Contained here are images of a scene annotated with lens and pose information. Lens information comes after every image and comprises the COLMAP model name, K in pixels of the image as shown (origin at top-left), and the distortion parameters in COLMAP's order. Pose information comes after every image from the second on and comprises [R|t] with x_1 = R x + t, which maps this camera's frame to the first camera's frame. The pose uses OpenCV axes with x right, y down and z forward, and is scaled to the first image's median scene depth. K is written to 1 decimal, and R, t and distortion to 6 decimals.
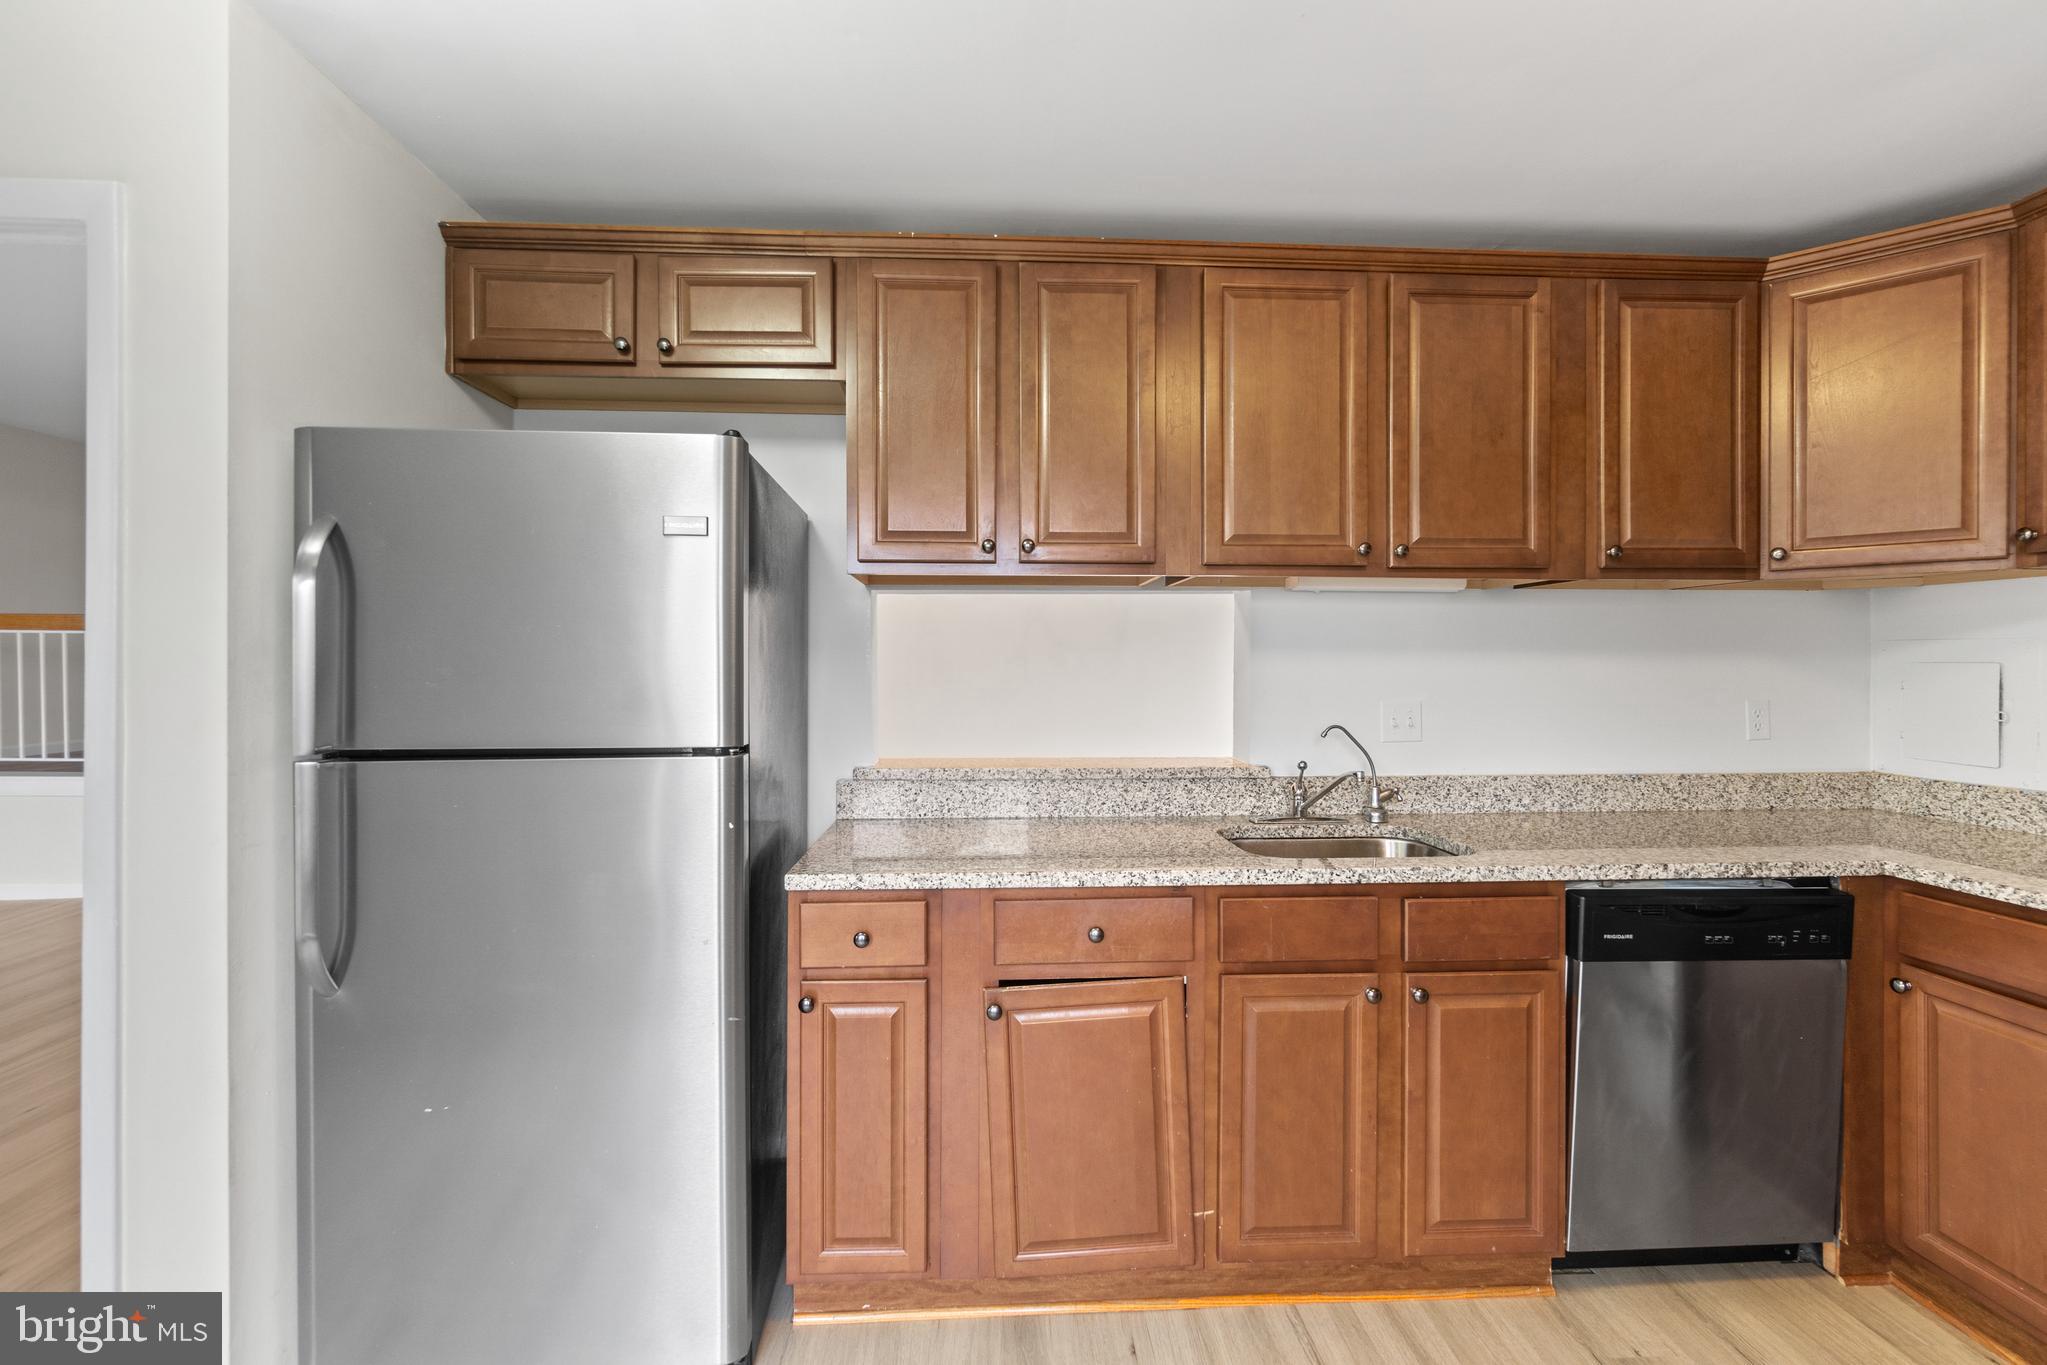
lens RADIAL K [[888.5, 0, 1016.1], [0, 888.5, 672.6], [0, 0, 1]] dist [-0.000200, -0.000008]
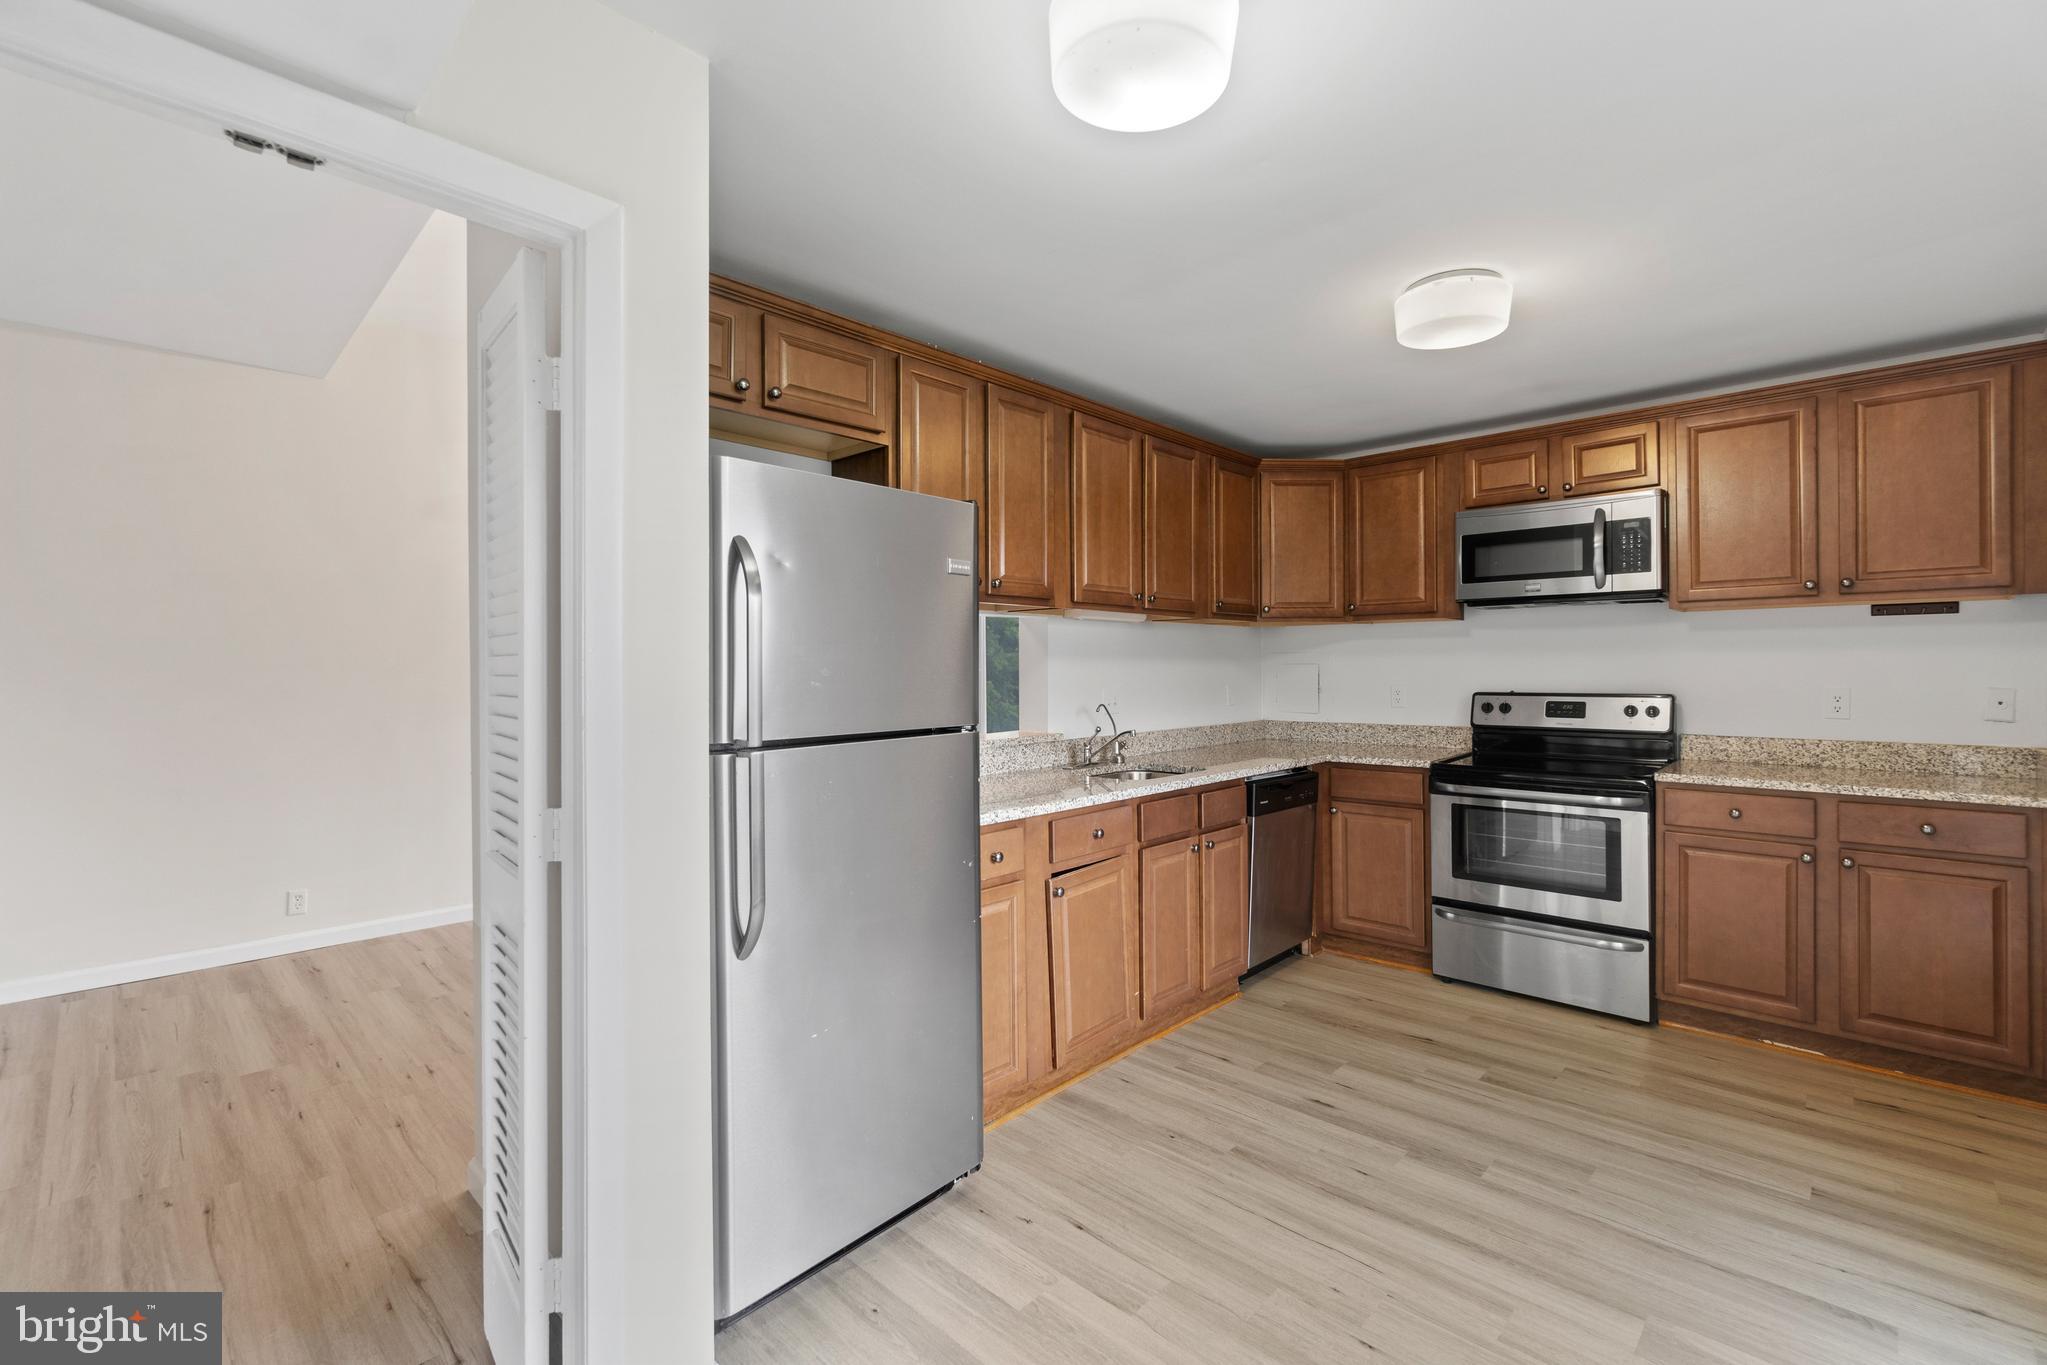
lens RADIAL K [[893.7, 0, 1014.2], [0, 893.7, 664.8], [0, 0, 1]] dist [0.002882, 0.000623]
pose [[0.726045, -0.001907, 0.687645, -0.955752], [0.007408, 0.999960, -0.005048, -0.003988], [-0.687608, 0.008759, 0.726030, -0.059380]]
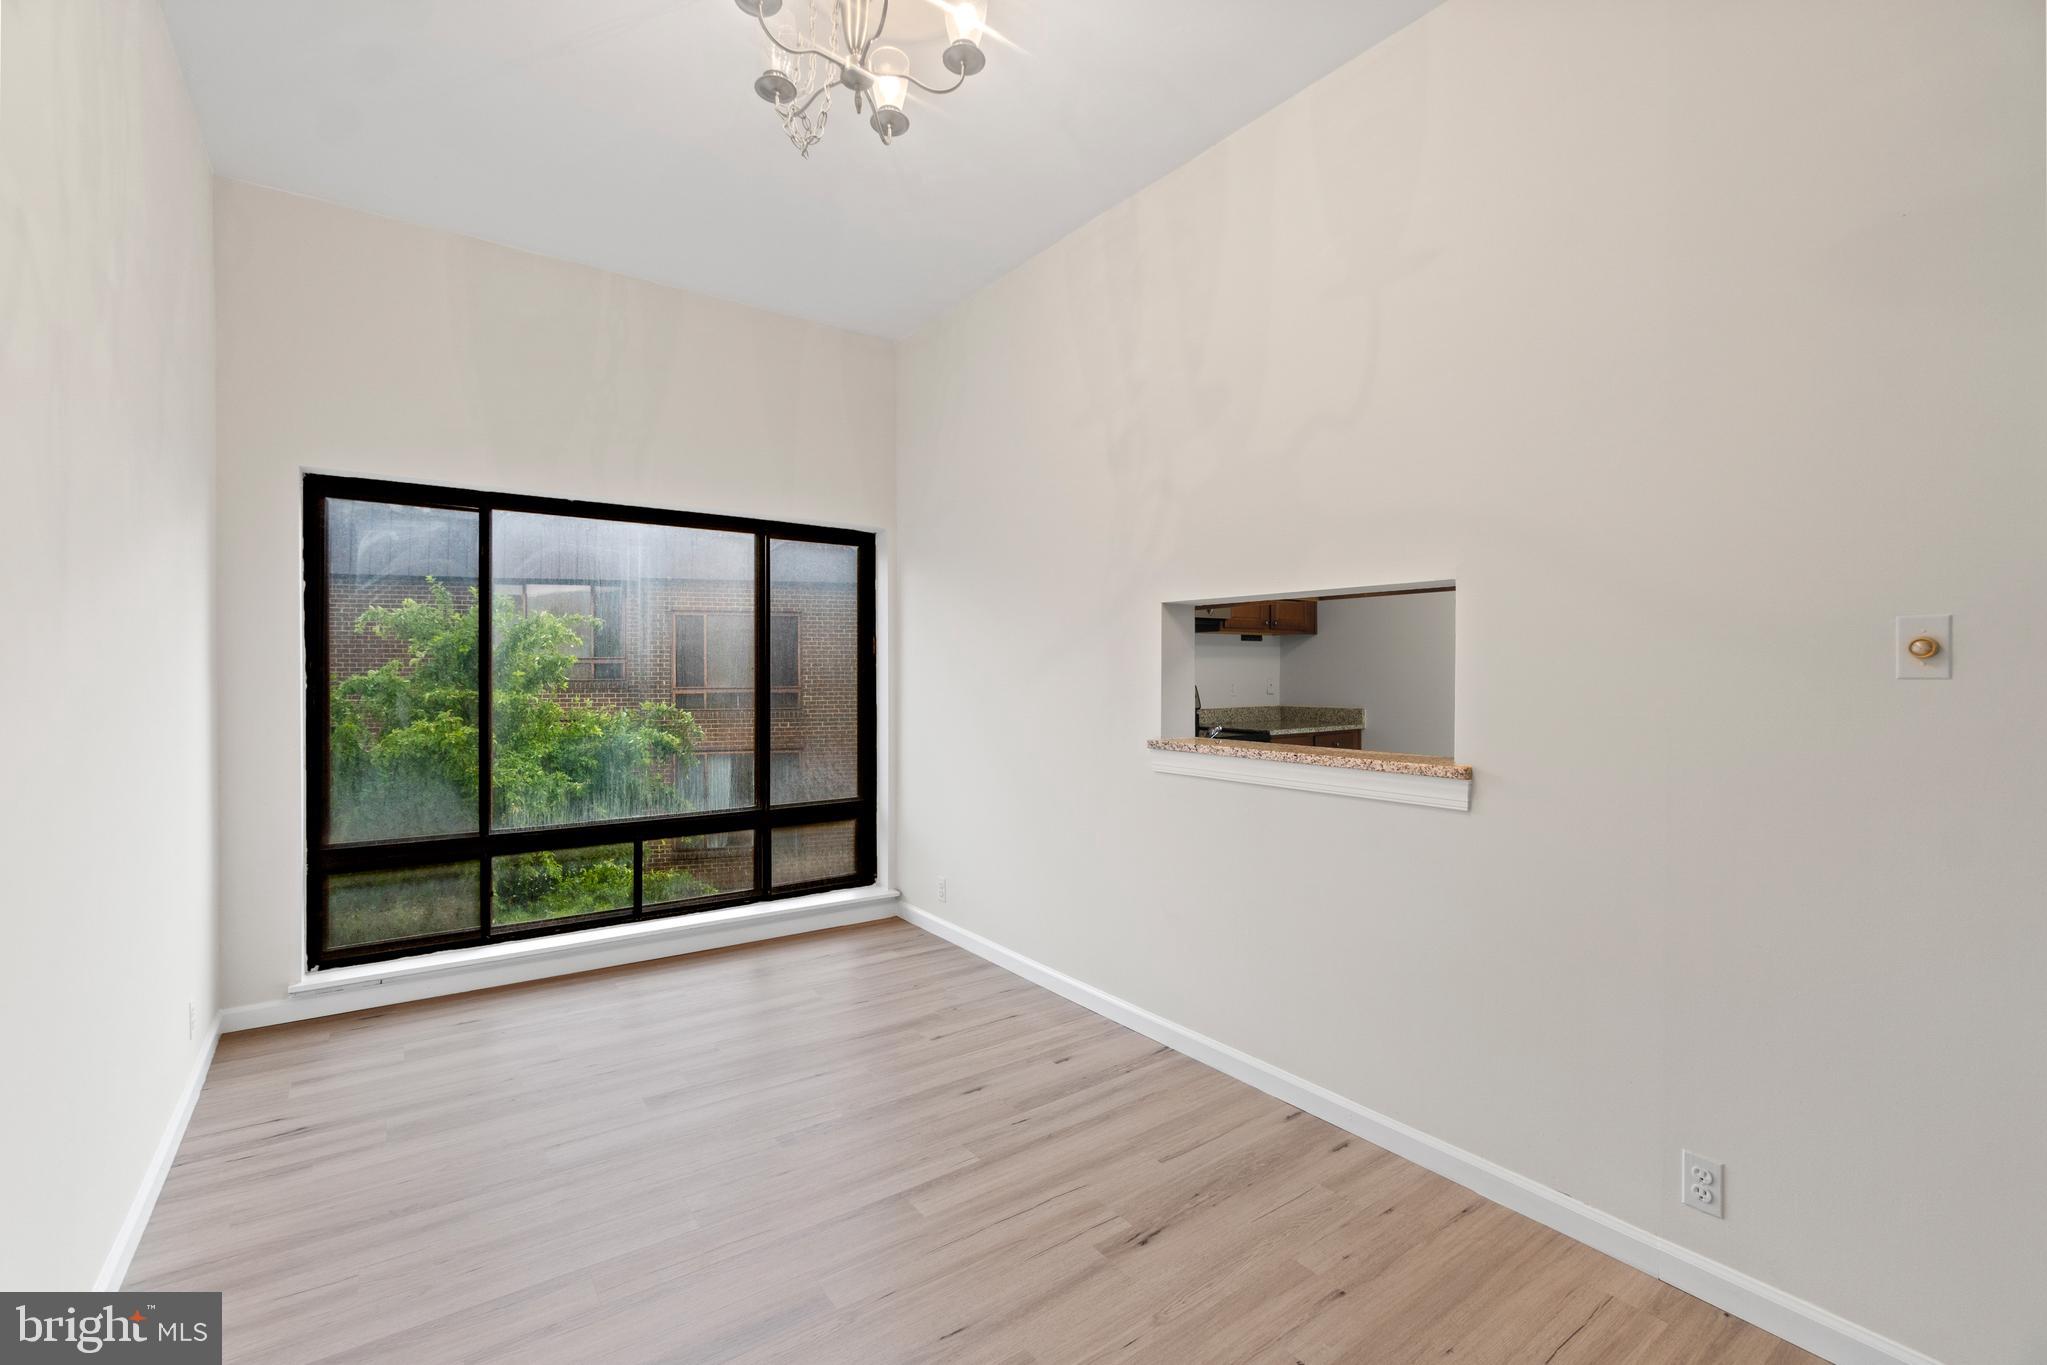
lens RADIAL K [[880.5, 0, 1016.3], [0, 880.5, 675.0], [0, 0, 1]] dist [-0.002301, -0.000250]
pose [[-0.544894, -0.004601, 0.838492, -0.798287], [0.003398, 0.999965, 0.007695, 0.001454], [-0.838498, 0.007042, -0.544859, 2.261520]]
